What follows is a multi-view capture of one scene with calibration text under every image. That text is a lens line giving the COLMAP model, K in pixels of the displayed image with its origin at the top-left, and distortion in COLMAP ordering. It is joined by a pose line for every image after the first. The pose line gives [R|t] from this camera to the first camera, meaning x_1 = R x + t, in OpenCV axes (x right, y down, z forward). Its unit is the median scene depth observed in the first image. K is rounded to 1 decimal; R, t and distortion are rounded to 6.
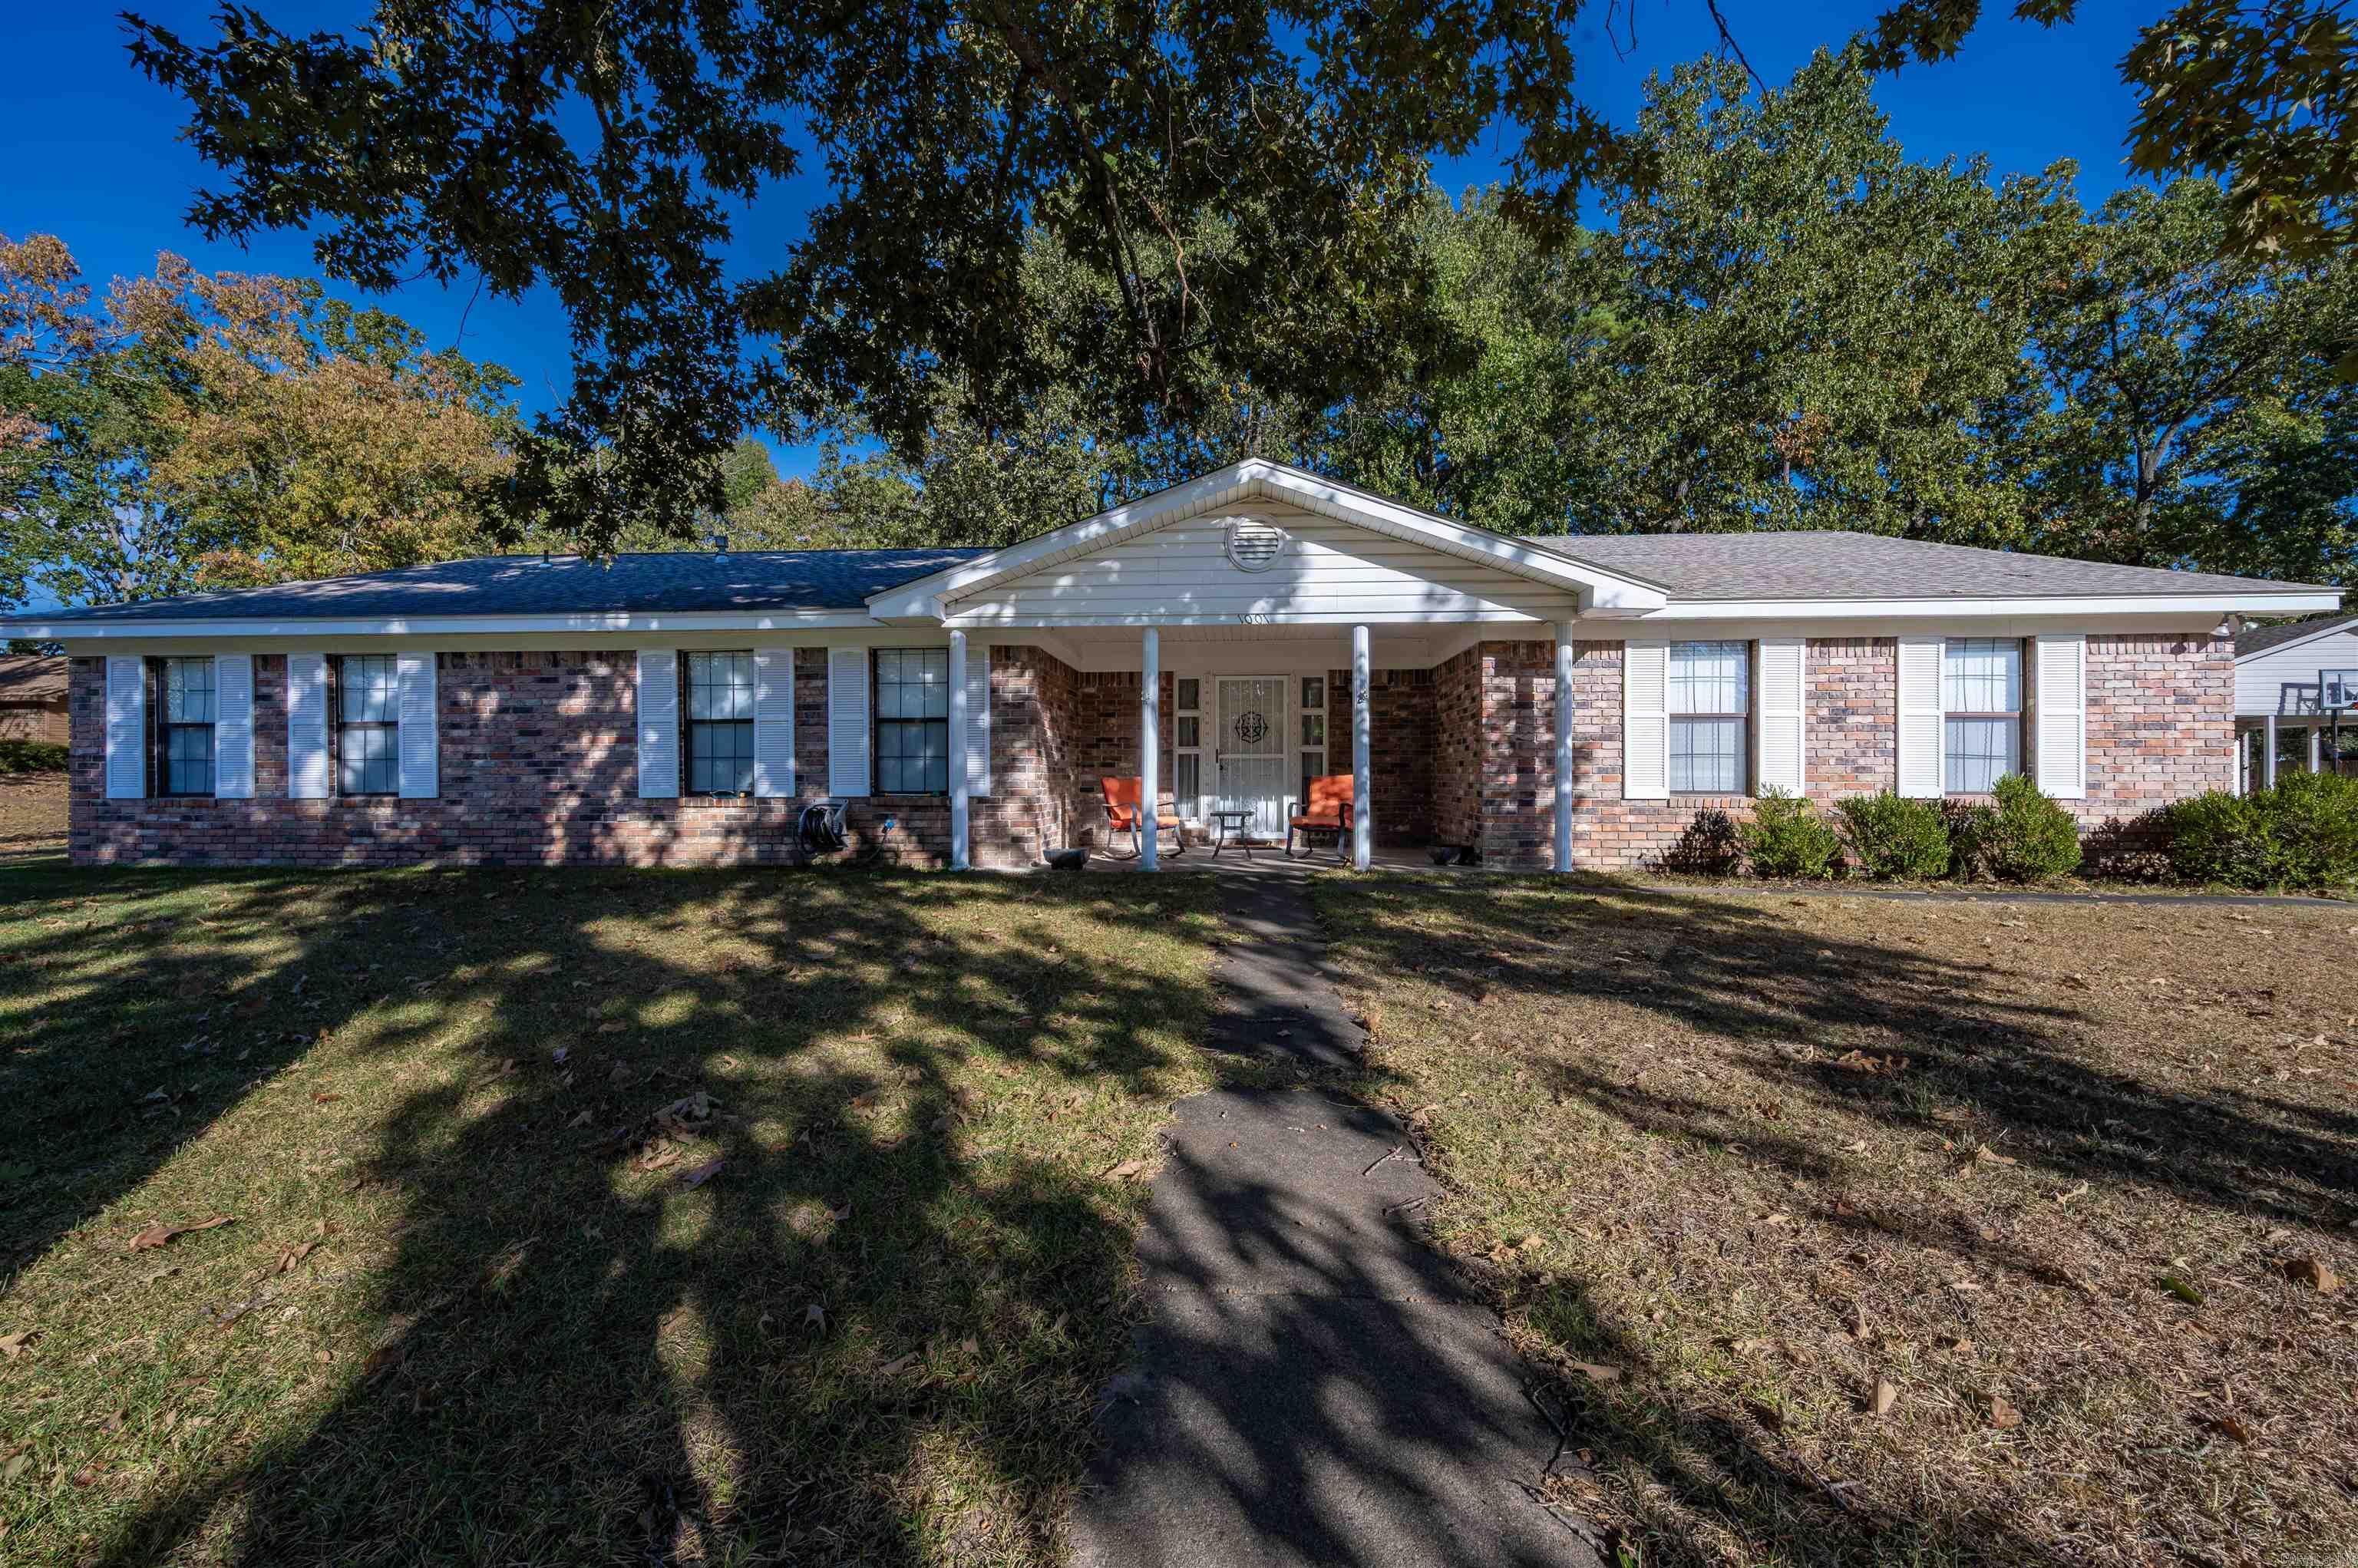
lens RADIAL K [[951.8, 0, 1162.2], [0, 951.8, 763.4], [0, 0, 1]] dist [-0.007153, -0.000166]
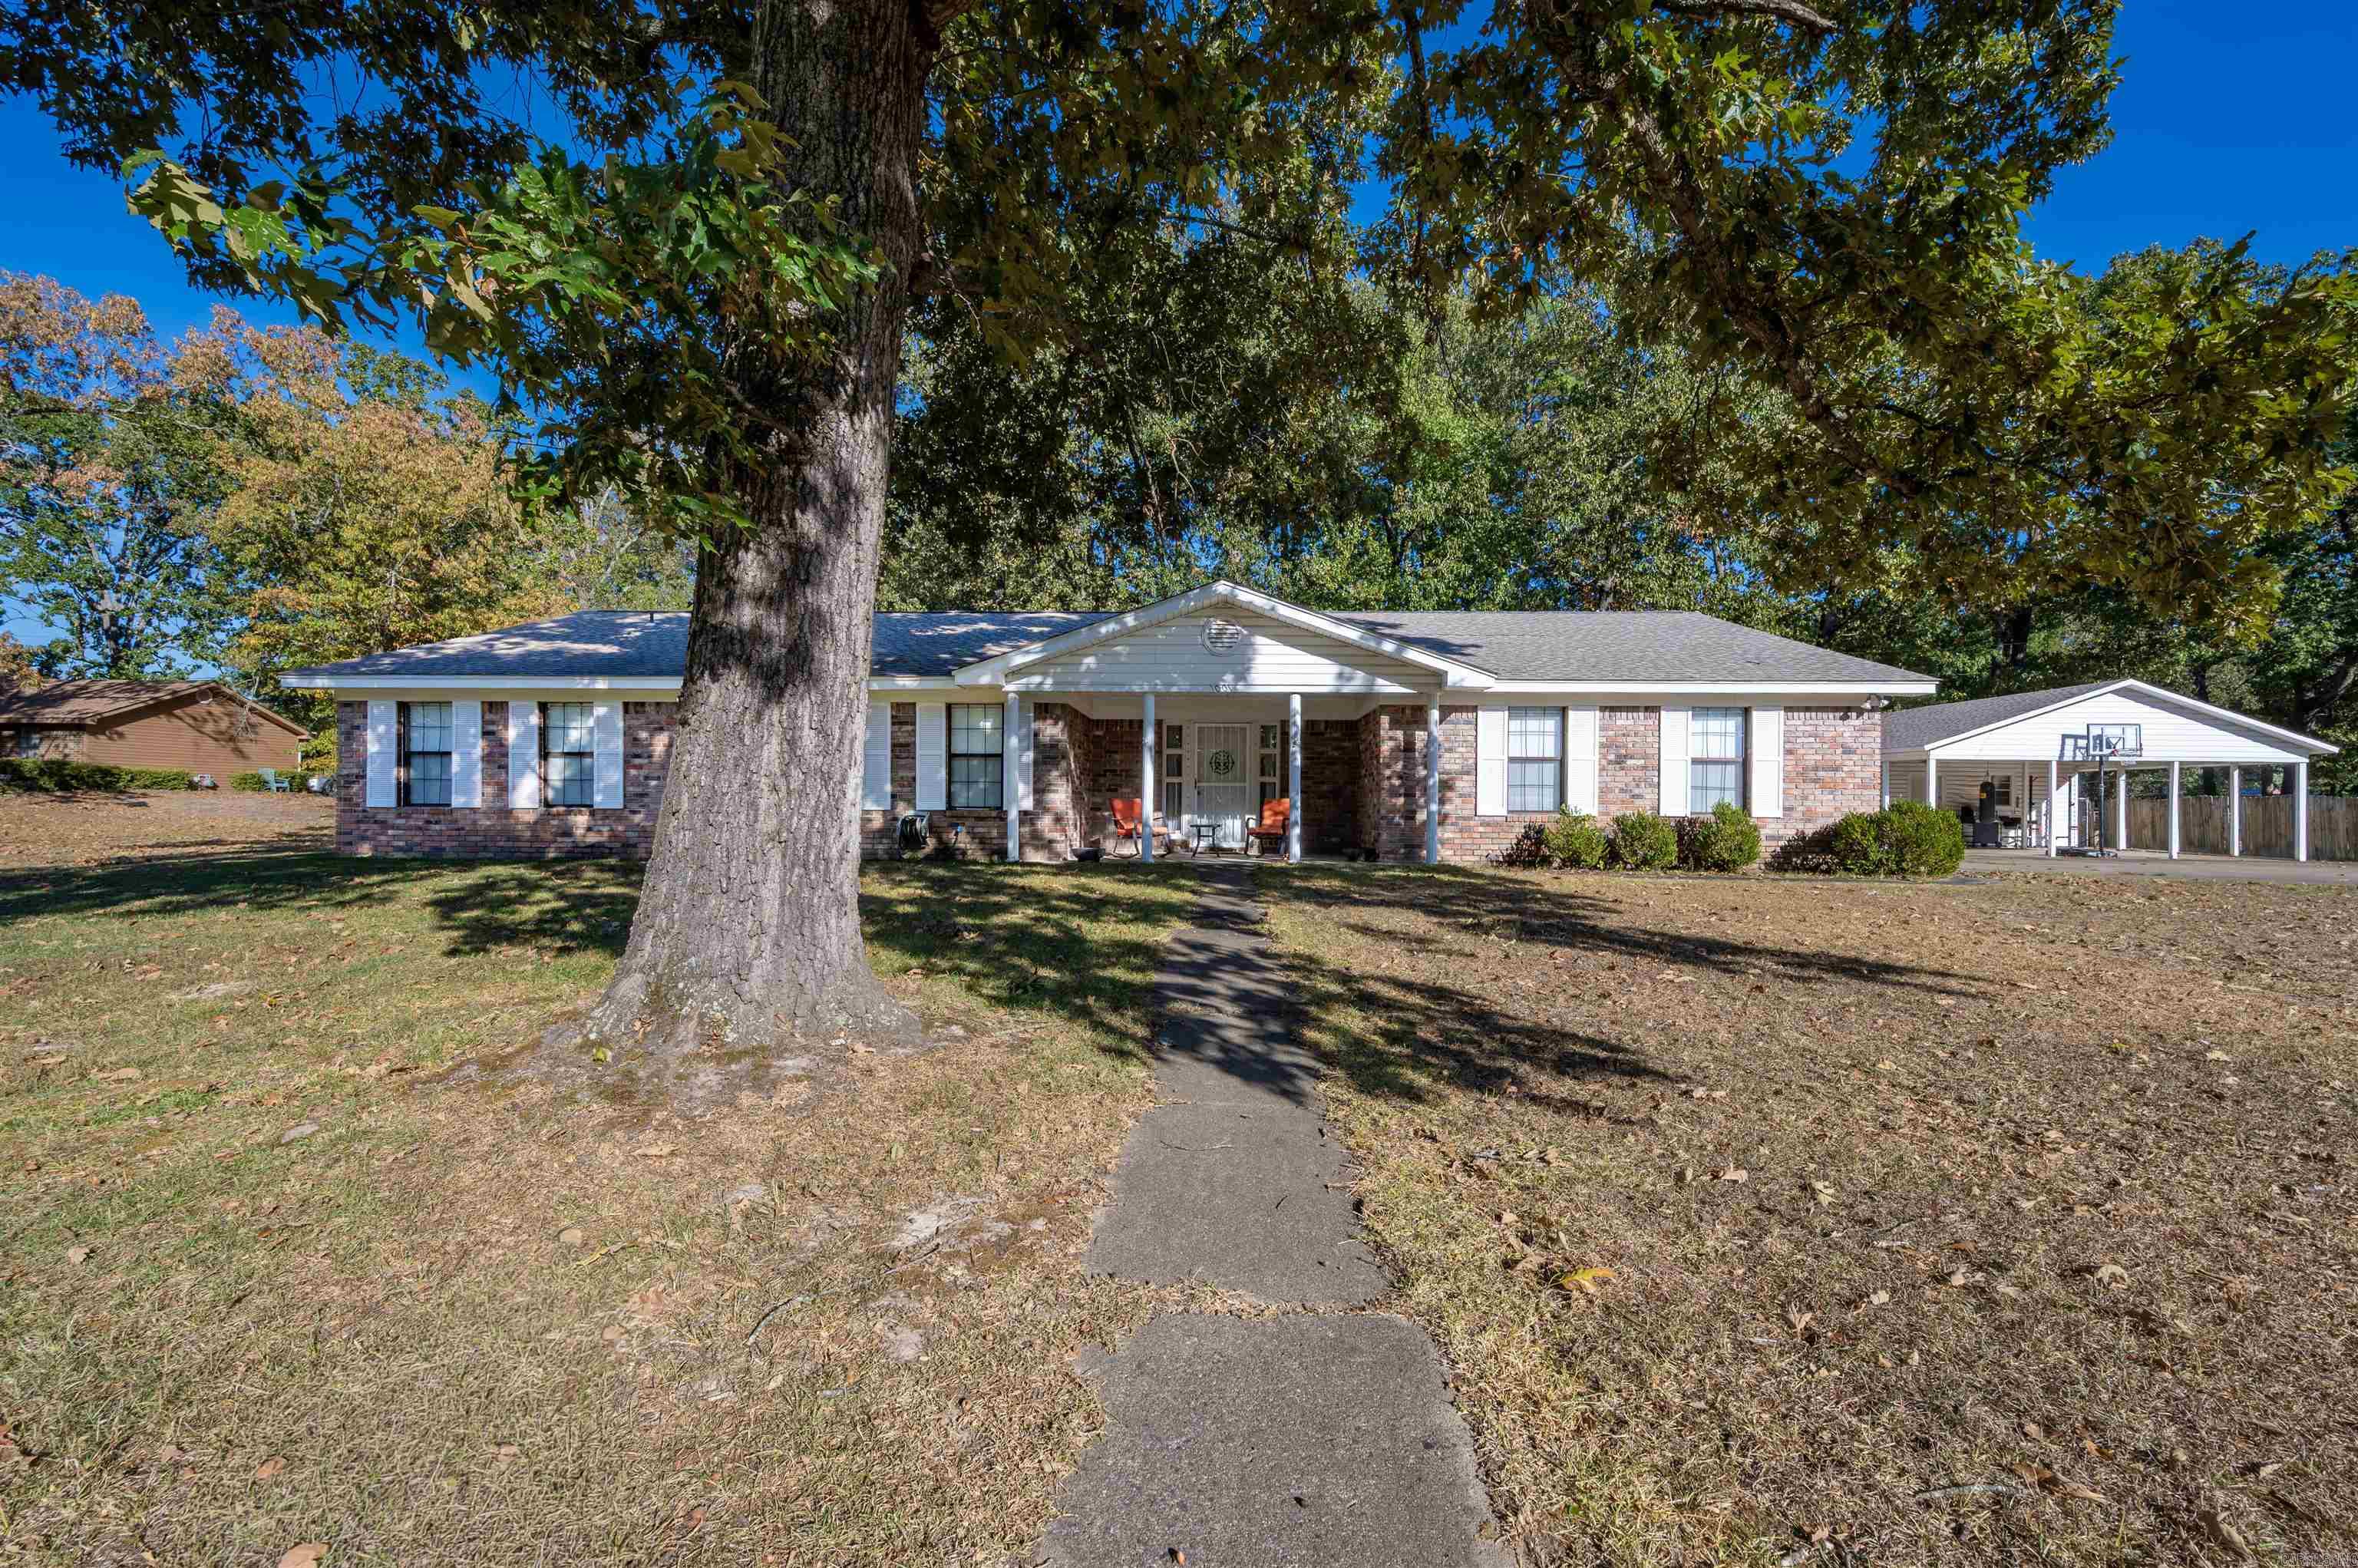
lens RADIAL K [[974.0, 0, 1179.0], [0, 974.0, 784.0], [0, 0, 1]] dist [-0.011086, -0.000102]
pose [[0.999203, 0.009305, 0.038829, -0.021793], [-0.008870, 0.999896, -0.011373, 0.009588], [-0.038931, 0.011019, 0.999181, -0.432474]]
